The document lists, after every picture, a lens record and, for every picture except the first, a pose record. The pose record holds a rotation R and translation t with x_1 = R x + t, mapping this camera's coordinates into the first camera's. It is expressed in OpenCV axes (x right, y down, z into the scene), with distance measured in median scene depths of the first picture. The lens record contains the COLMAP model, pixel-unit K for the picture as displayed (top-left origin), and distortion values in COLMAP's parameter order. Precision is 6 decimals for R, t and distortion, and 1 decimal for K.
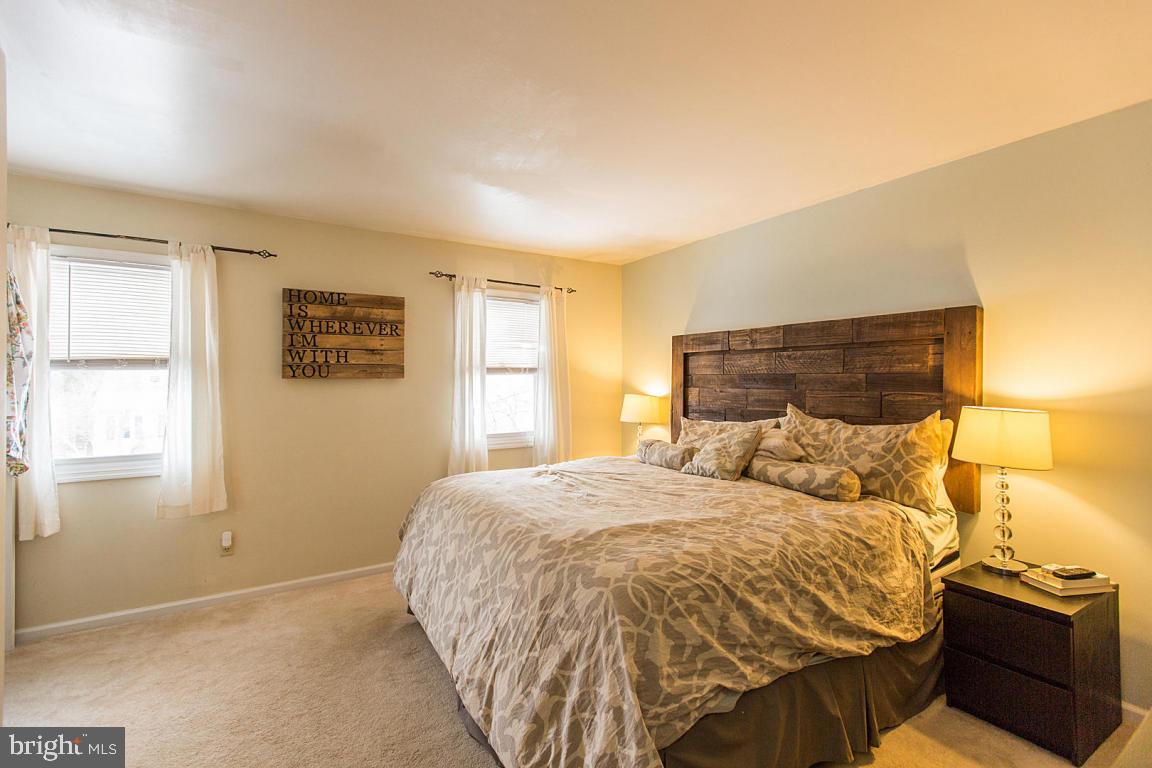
lens RADIAL K [[526.7, 0, 581.7], [0, 526.7, 378.0], [0, 0, 1]] dist [0.001296, -0.000257]
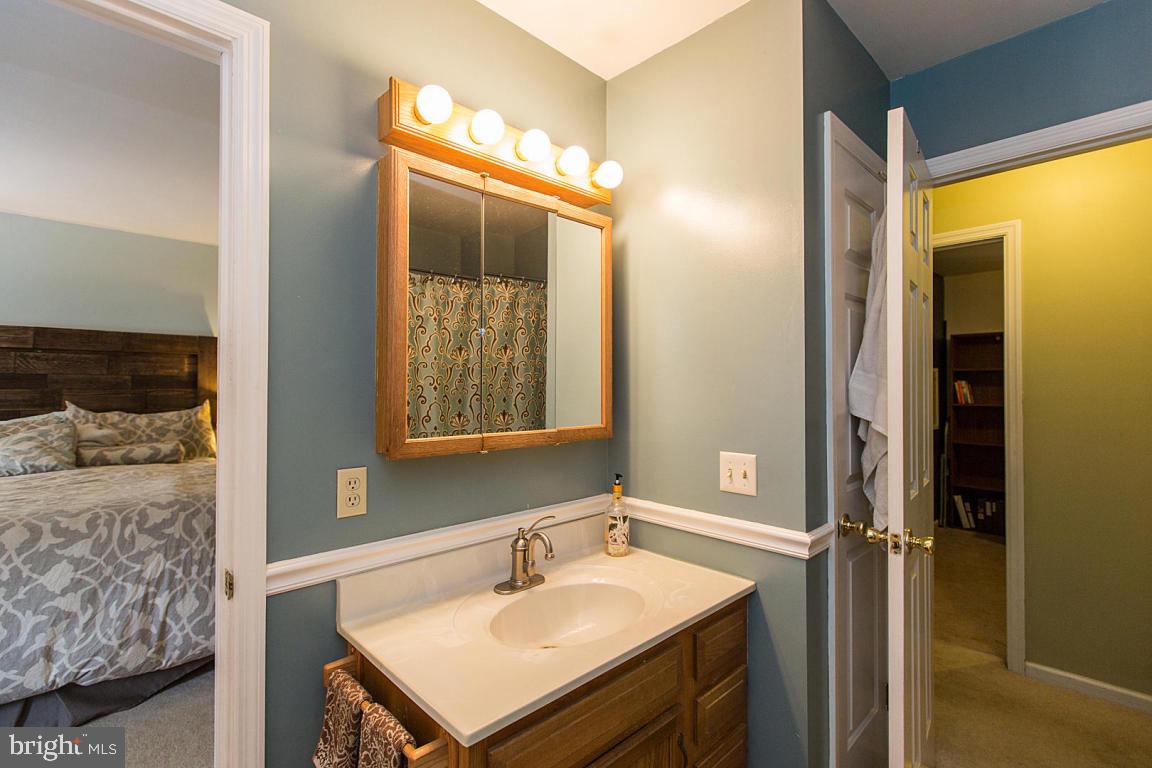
lens RADIAL K [[526.7, 0, 575.0], [0, 526.7, 383.1], [0, 0, 1]] dist [0.001296, -0.000257]
pose [[-0.194515, 0.004565, 0.980889, -1.037236], [-0.006923, 0.999958, -0.006026, 0.011136], [-0.980875, -0.007963, -0.194475, 0.187126]]
